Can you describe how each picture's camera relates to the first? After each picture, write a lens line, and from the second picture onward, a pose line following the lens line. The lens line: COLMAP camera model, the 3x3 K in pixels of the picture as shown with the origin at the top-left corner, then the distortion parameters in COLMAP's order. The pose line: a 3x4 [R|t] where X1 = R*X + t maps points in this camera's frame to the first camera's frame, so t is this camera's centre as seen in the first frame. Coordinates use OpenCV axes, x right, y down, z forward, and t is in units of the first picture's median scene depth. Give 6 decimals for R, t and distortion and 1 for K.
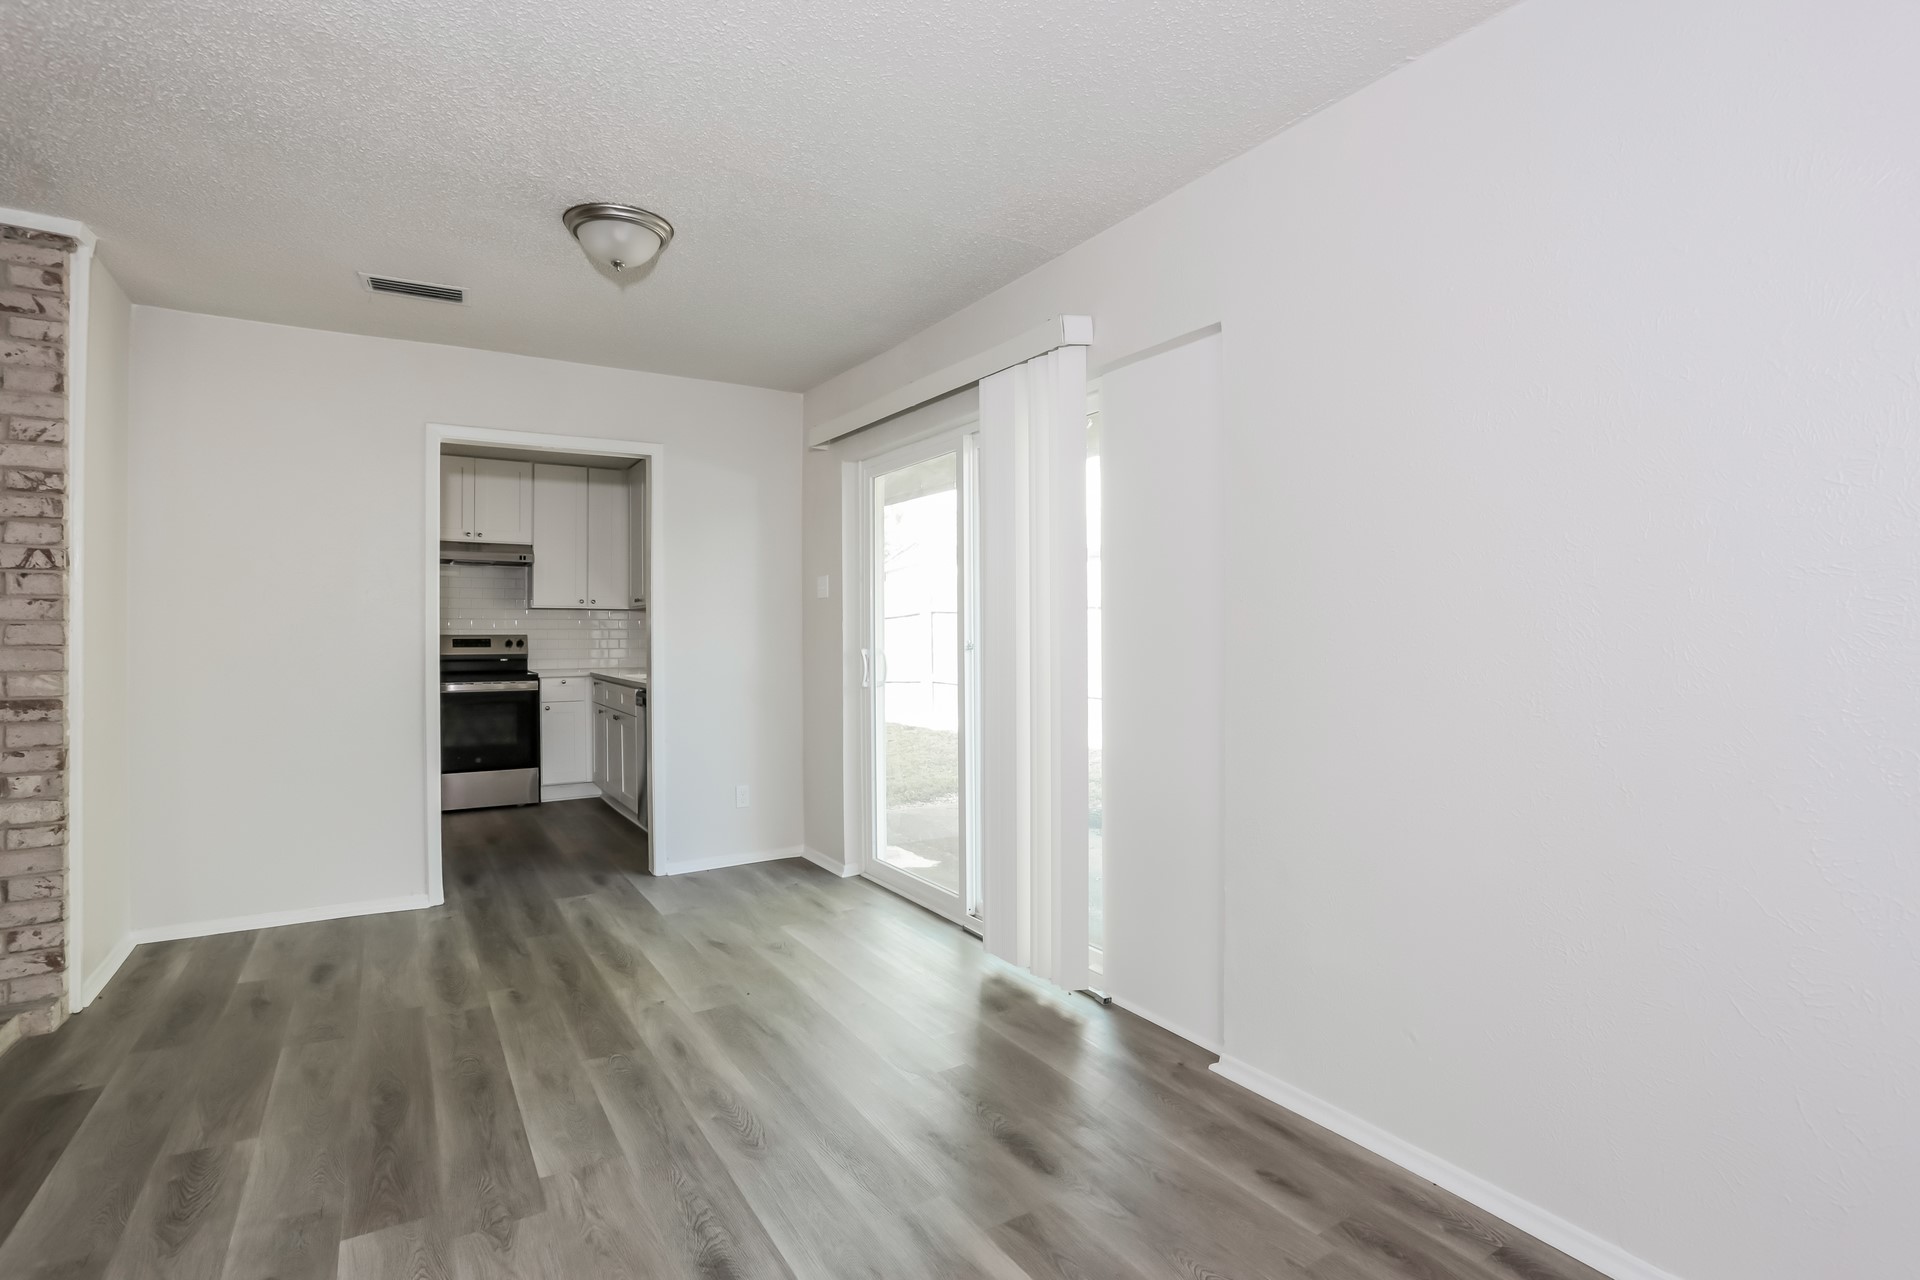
lens RADIAL K [[933.6, 0, 949.3], [0, 933.6, 638.9], [0, 0, 1]] dist [-0.087055, 0.045060]
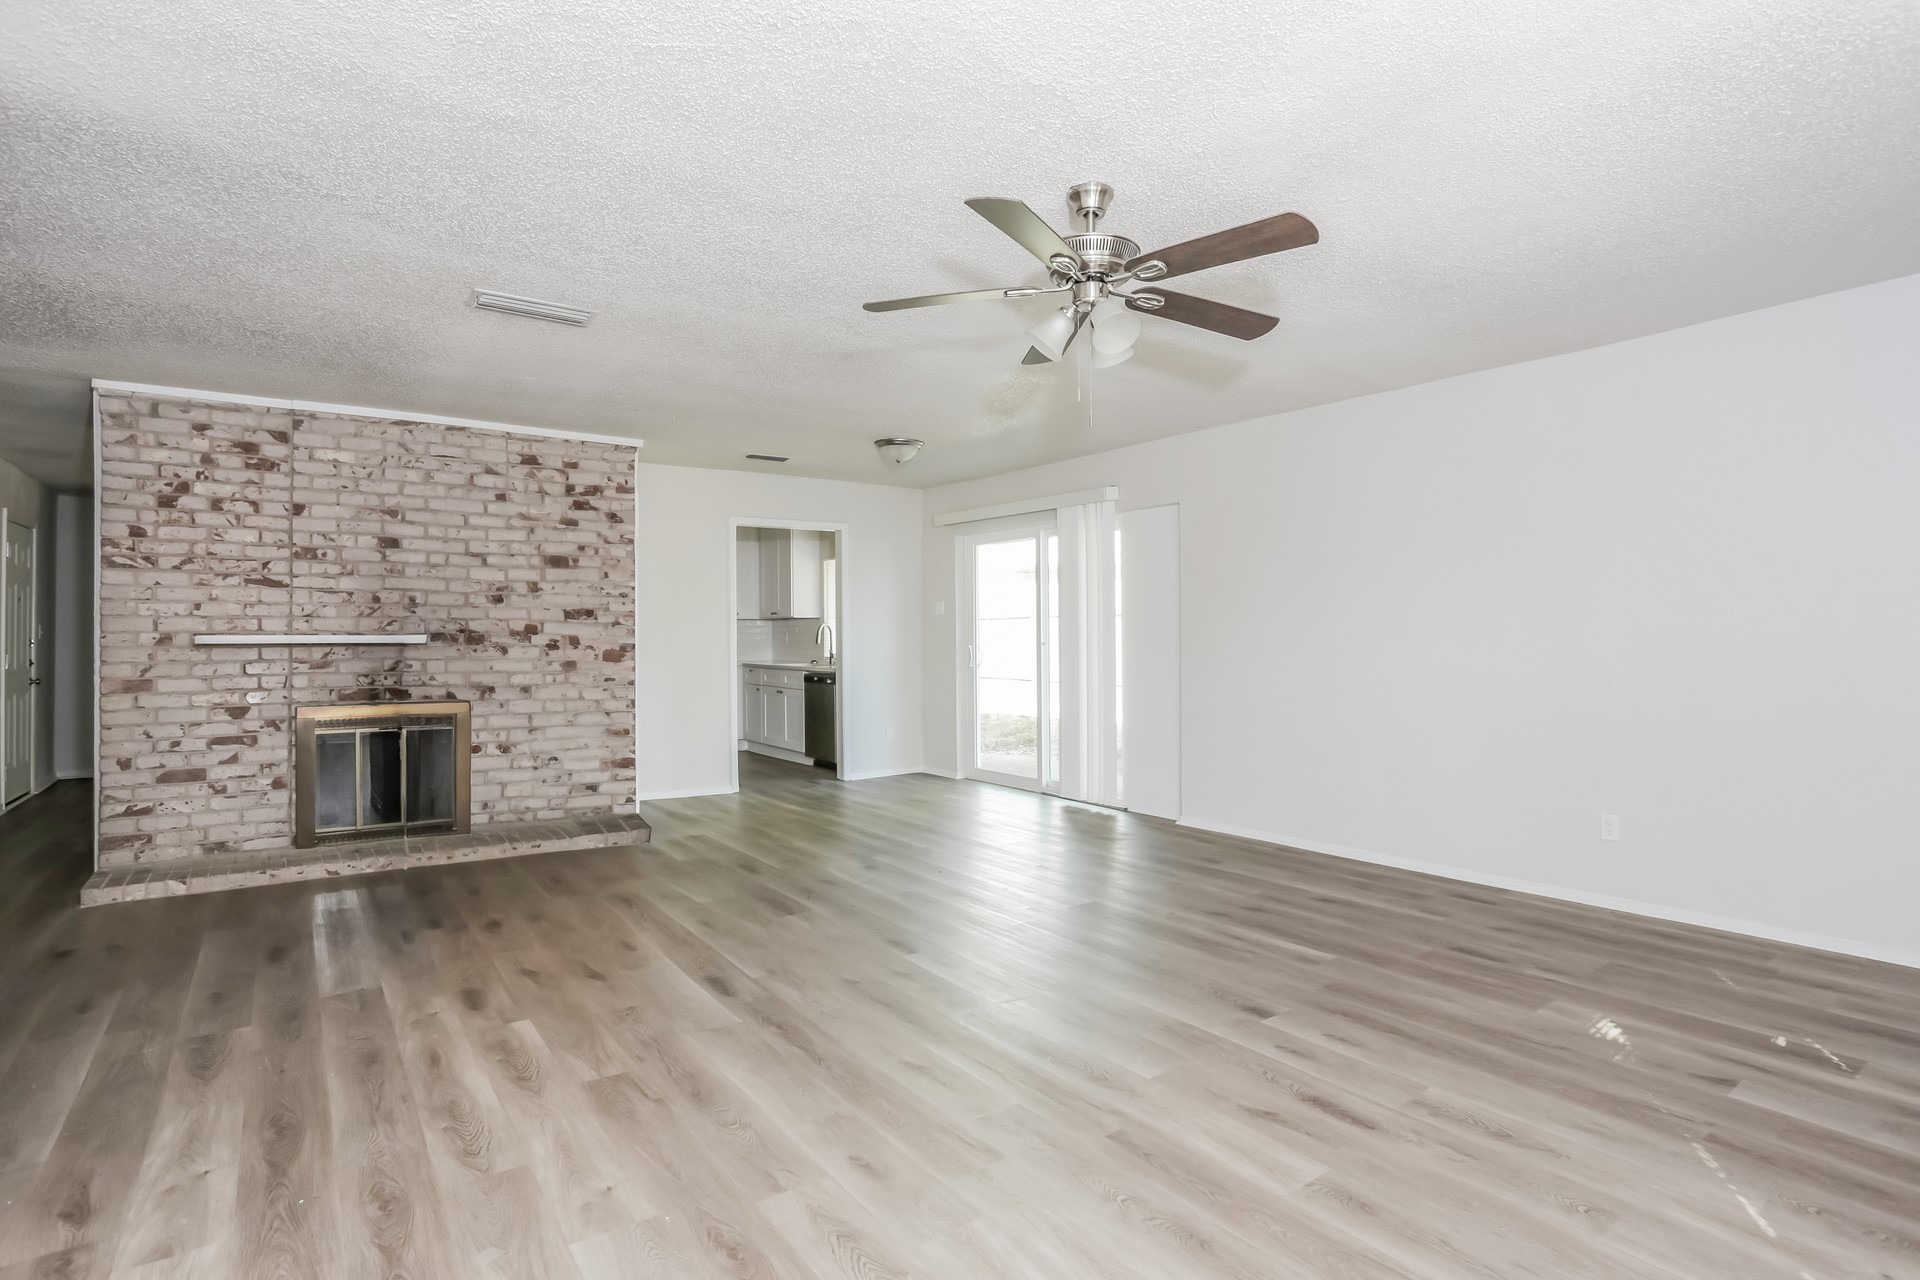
lens RADIAL K [[933.6, 0, 949.3], [0, 933.6, 638.9], [0, 0, 1]] dist [-0.087055, 0.045060]
pose [[0.998706, 0.003609, 0.050730, -0.241026], [-0.003726, 0.999991, 0.002206, -0.005841], [-0.050722, -0.002392, 0.998710, -0.785163]]
